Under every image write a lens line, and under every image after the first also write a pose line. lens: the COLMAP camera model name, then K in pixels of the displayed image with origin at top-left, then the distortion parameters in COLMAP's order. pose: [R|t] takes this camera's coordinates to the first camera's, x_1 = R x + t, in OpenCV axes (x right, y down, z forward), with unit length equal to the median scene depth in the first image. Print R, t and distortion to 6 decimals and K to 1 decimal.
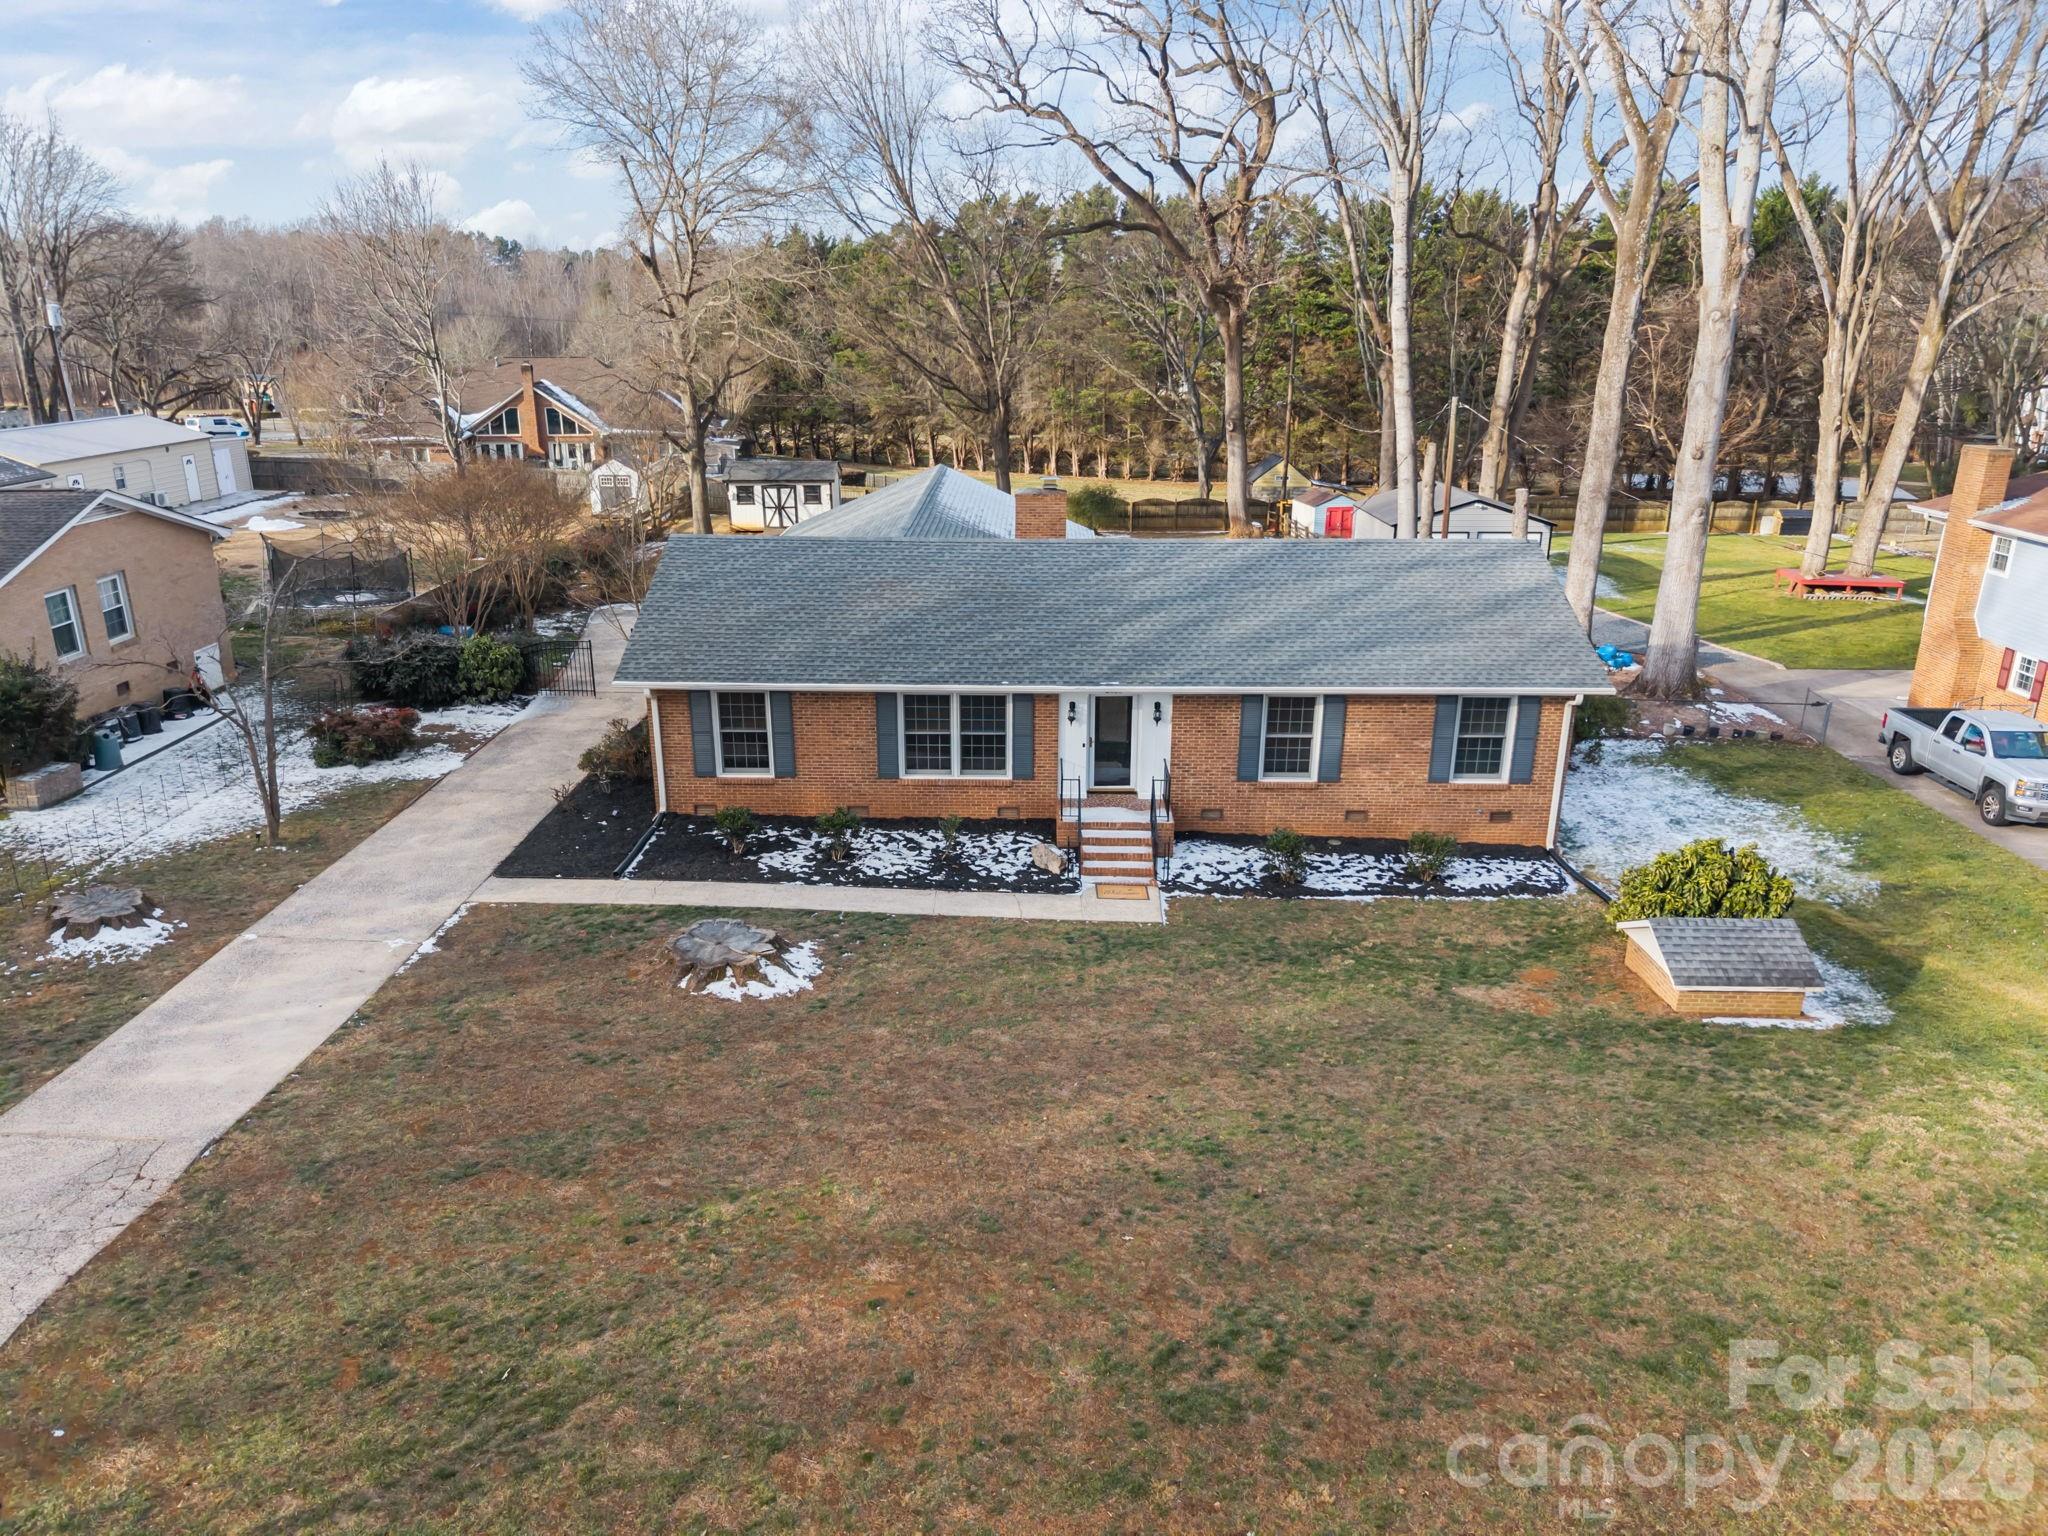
lens RADIAL K [[1386.5, 0, 1008.2], [0, 1386.5, 775.7], [0, 0, 1]] dist [0.025908, -0.034017]
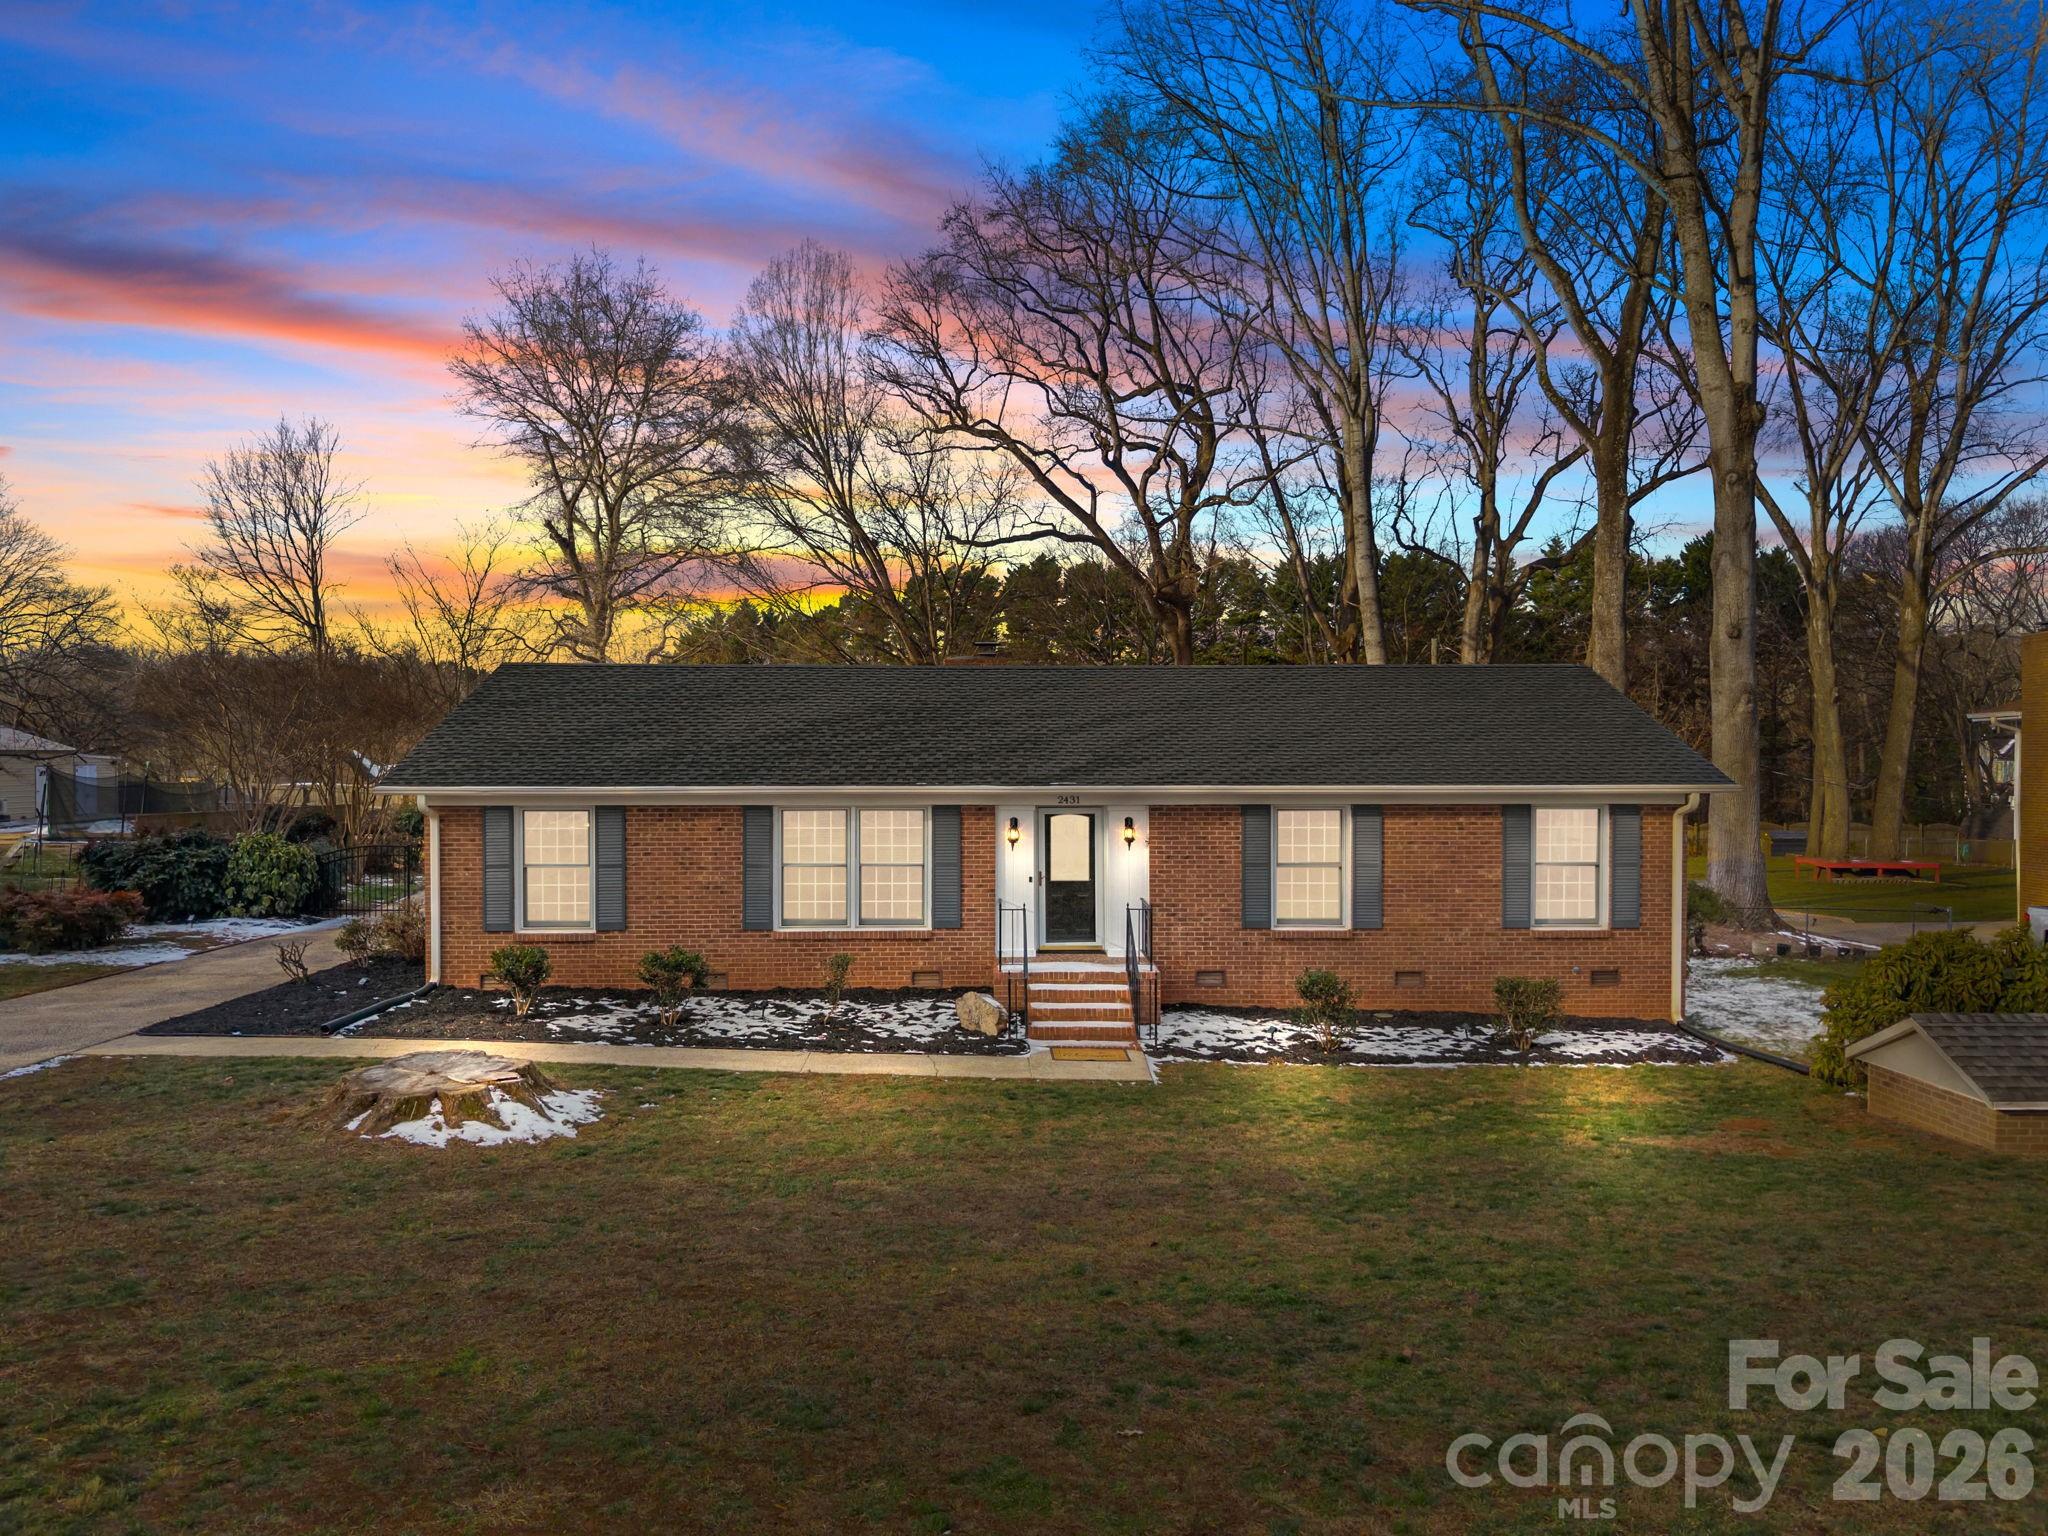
lens RADIAL K [[1386.5, 0, 1013.2], [0, 1386.5, 762.6], [0, 0, 1]] dist [0.025908, -0.034017]
pose [[0.999316, -0.004287, 0.036731, 0.019794], [0.015572, 0.949692, -0.312797, 0.150758], [-0.033542, 0.313155, 0.949109, 0.297182]]
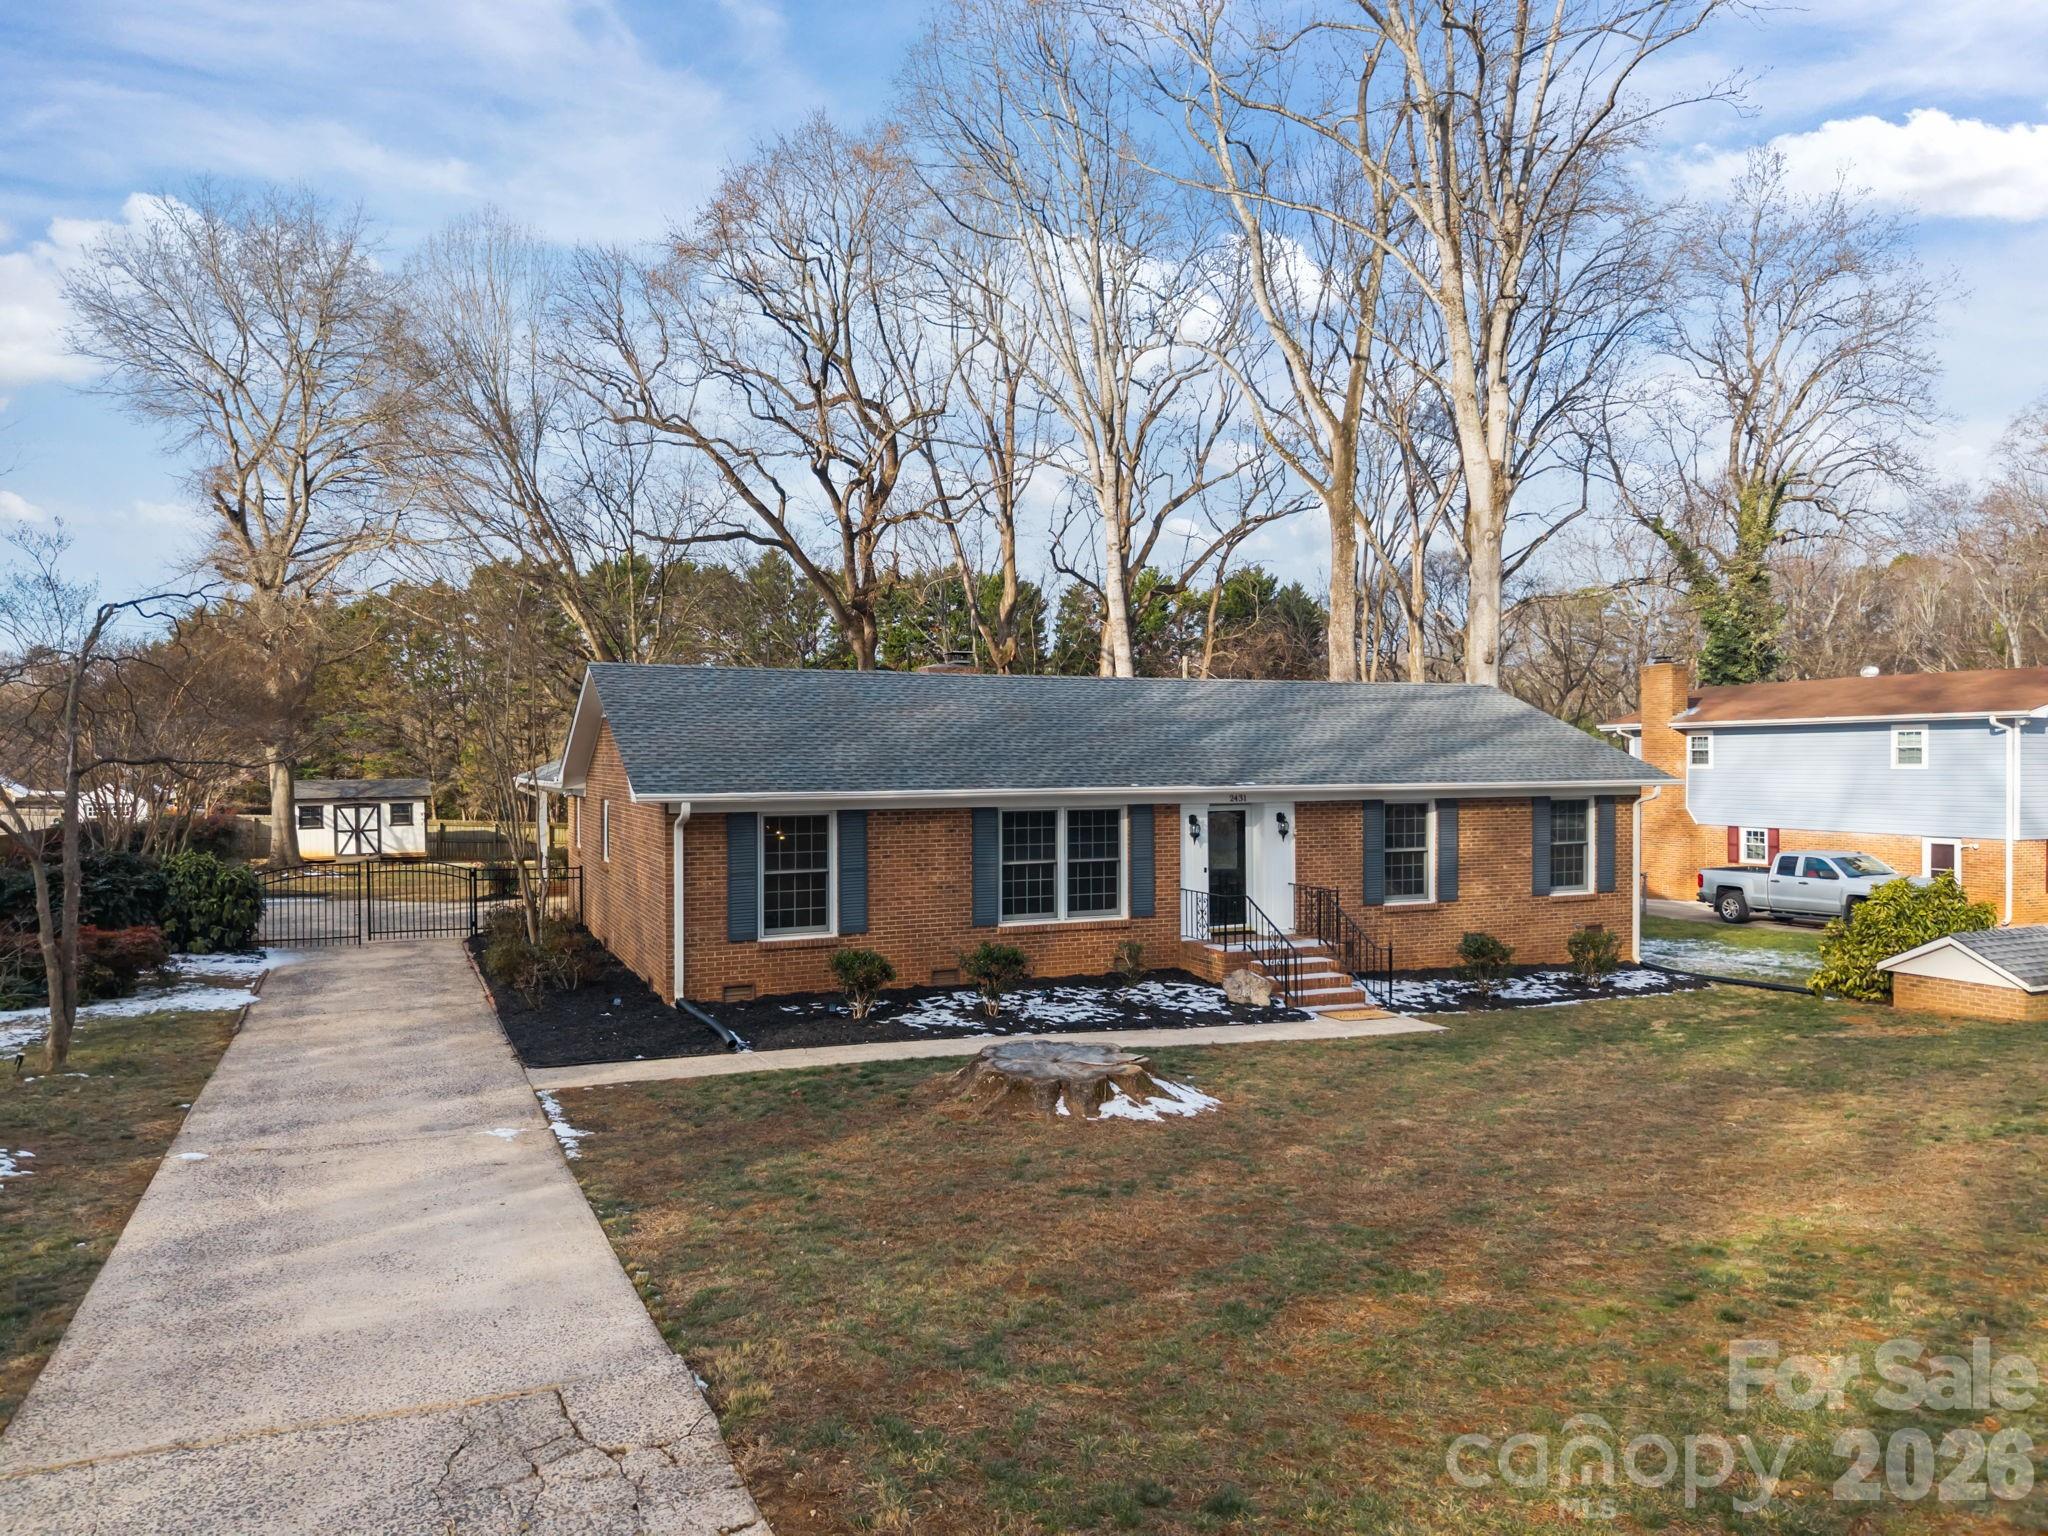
lens RADIAL K [[1386.5, 0, 1021.0], [0, 1386.5, 753.5], [0, 0, 1]] dist [0.025908, -0.034017]
pose [[0.905576, -0.005485, 0.424149, -0.398962], [0.141187, 0.946800, -0.289198, 0.136985], [-0.399999, 0.321775, 0.858174, 0.329674]]
